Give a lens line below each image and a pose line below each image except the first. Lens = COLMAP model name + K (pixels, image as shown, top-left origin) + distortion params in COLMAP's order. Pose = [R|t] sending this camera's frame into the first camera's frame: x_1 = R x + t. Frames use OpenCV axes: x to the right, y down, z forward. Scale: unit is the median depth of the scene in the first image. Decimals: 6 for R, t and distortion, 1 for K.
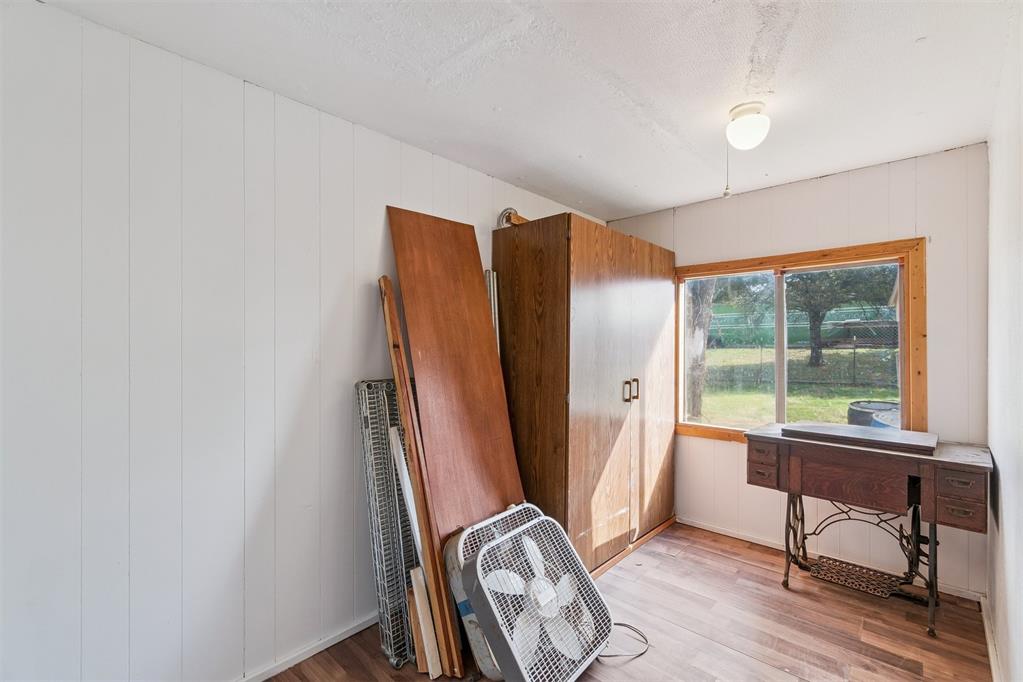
lens RADIAL K [[448.1, 0, 509.7], [0, 448.1, 339.5], [0, 0, 1]] dist [-0.002007, -0.000003]
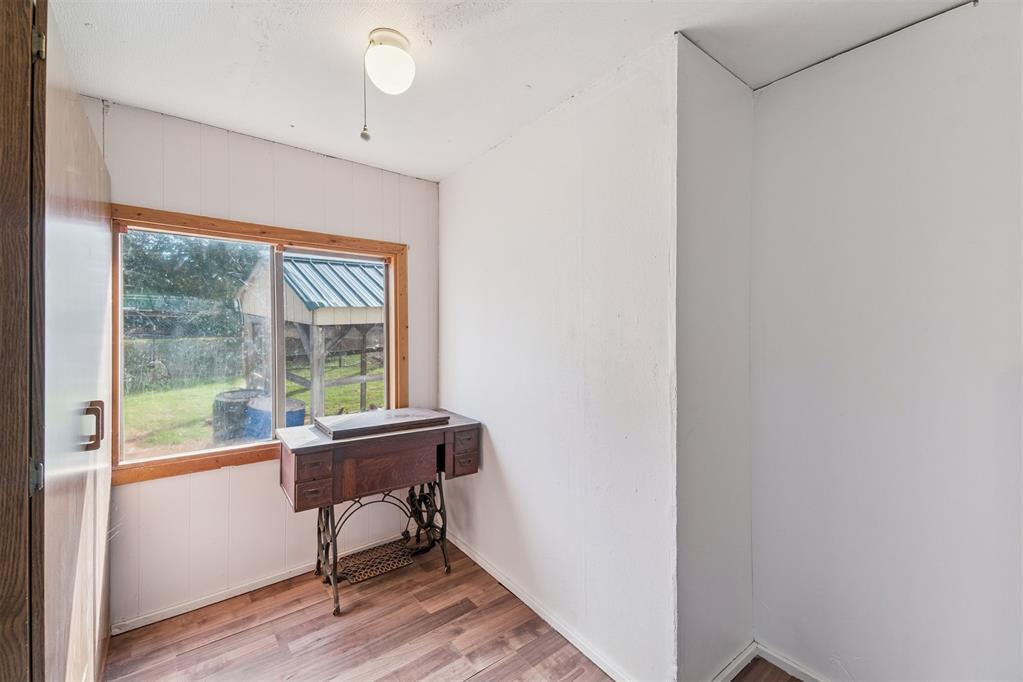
lens RADIAL K [[427.0, 0, 511.9], [0, 427.0, 330.1], [0, 0, 1]] dist [-0.000103, -0.000730]
pose [[0.133322, 0.015257, 0.990955, -0.165292], [-0.004480, 0.999881, -0.014792, 0.016489], [-0.991063, -0.002467, 0.133375, 0.570822]]
